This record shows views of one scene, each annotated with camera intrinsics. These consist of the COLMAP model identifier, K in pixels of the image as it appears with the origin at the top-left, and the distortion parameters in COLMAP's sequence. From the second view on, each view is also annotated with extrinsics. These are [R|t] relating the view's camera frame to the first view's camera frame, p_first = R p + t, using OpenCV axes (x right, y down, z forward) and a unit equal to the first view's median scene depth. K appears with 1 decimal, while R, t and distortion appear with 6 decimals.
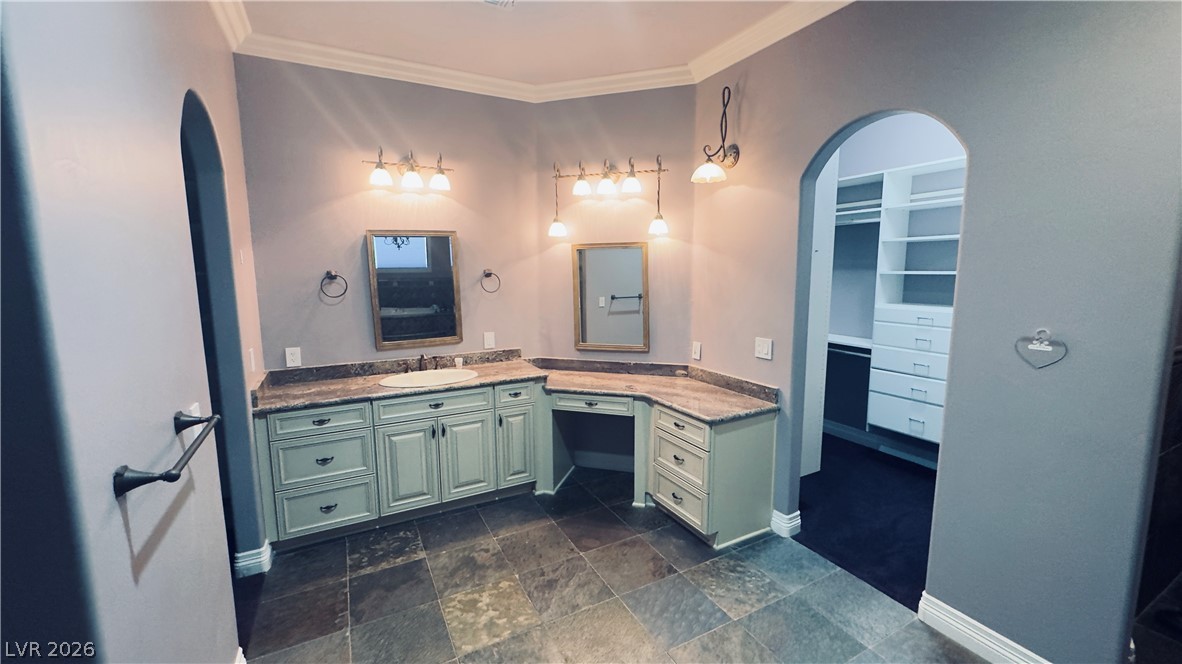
lens RADIAL K [[472.6, 0, 590.5], [0, 472.6, 329.8], [0, 0, 1]] dist [-0.000599, -0.000075]
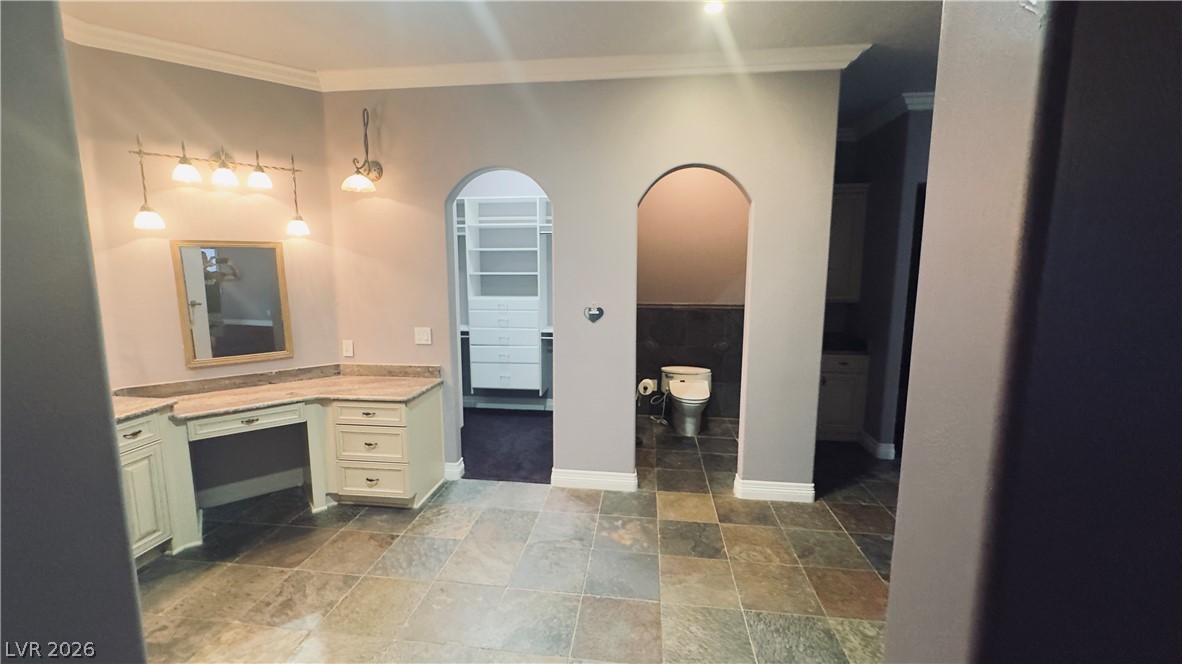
lens RADIAL K [[472.6, 0, 590.5], [0, 472.6, 329.8], [0, 0, 1]] dist [-0.000599, -0.000075]
pose [[0.573135, -0.100736, 0.813245, -0.357399], [0.102122, 0.993459, 0.051088, 0.005157], [-0.813072, 0.053770, 0.579674, -0.055591]]
